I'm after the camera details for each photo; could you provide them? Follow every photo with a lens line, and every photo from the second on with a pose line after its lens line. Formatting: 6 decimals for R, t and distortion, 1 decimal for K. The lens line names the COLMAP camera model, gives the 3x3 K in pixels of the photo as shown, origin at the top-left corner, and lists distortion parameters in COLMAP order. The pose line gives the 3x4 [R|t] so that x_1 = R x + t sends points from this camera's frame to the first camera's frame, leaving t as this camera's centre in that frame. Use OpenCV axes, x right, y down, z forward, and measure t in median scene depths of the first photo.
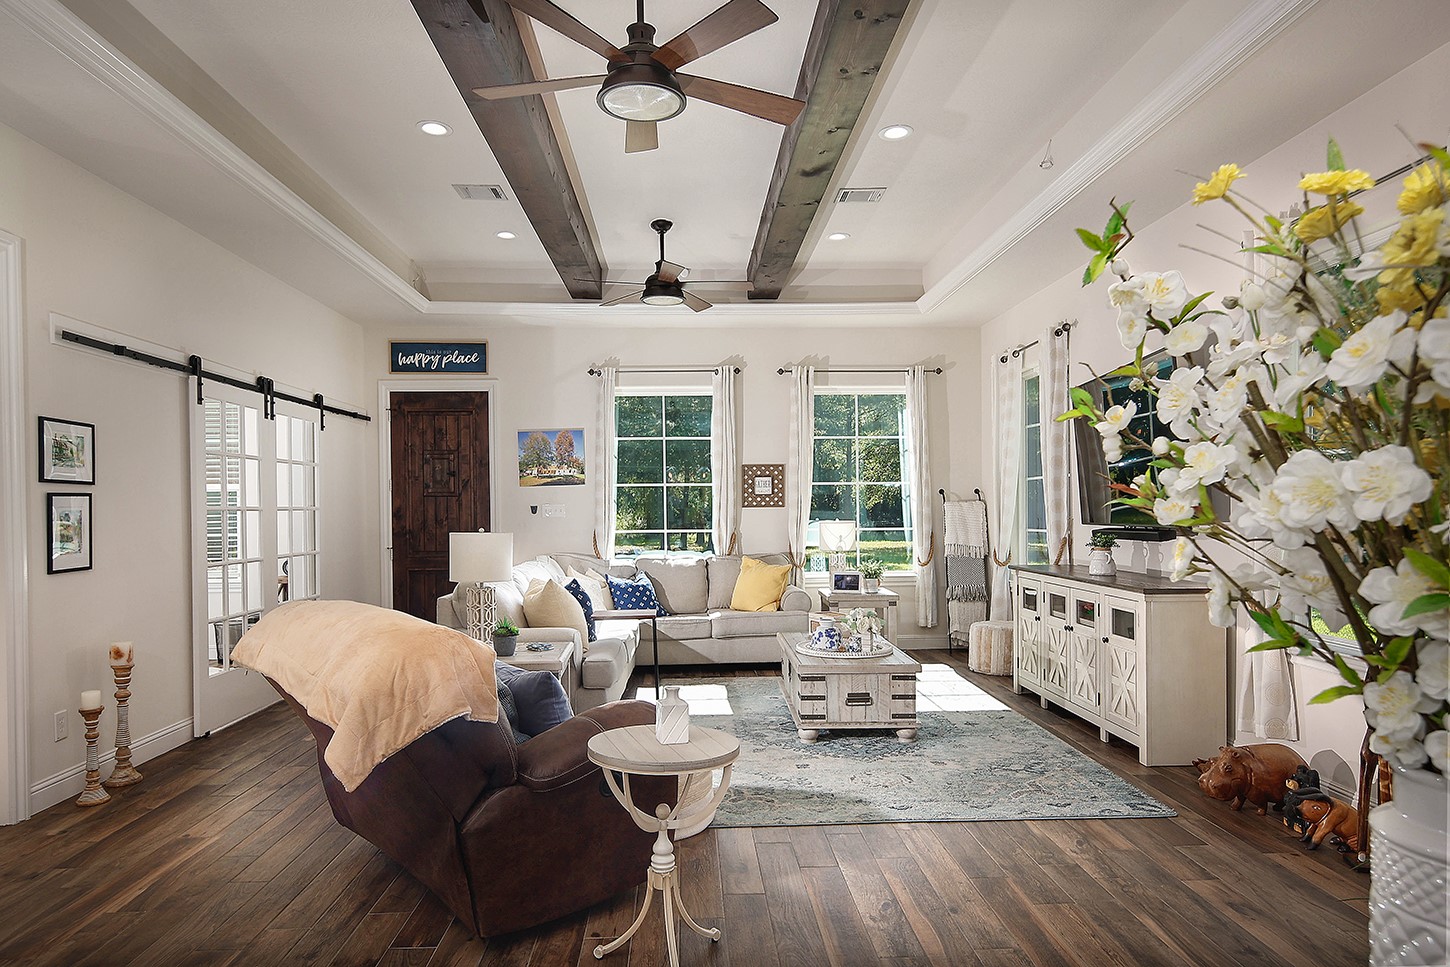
lens RADIAL K [[933.3, 0, 630.1], [0, 933.3, 508.8], [0, 0, 1]] dist [0.000737, 0.000424]
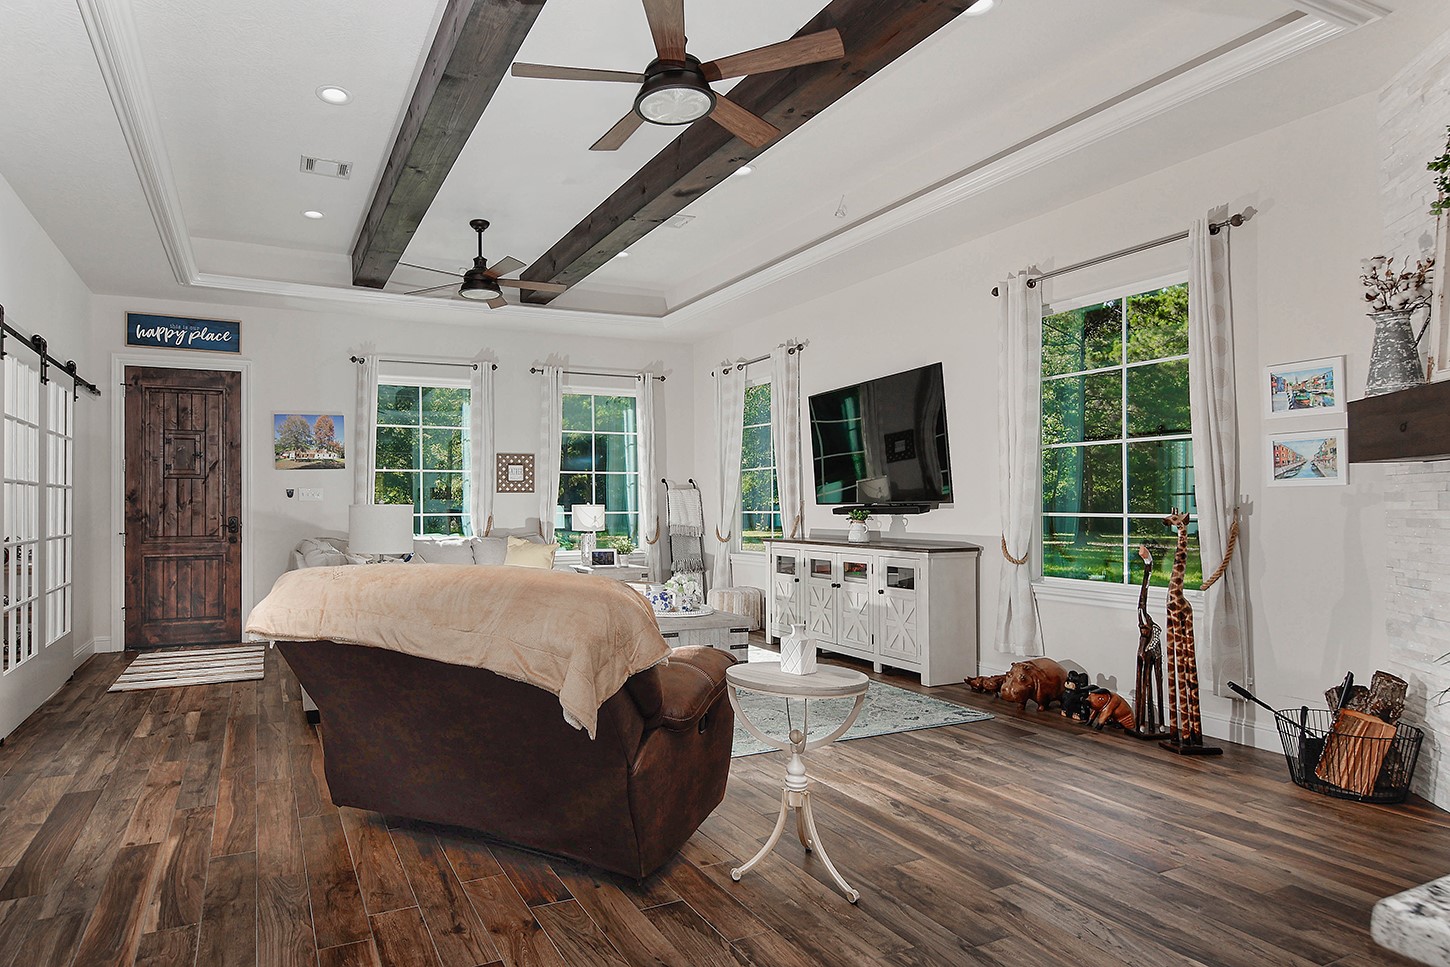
lens RADIAL K [[860.4, 0, 555.8], [0, 860.4, 485.2], [0, 0, 1]] dist [0.004582, 0.000604]
pose [[0.924940, 0.014201, 0.379849, -0.198937], [-0.004357, 0.999632, -0.026765, 0.016565], [-0.380089, 0.023101, 0.924661, 0.046736]]
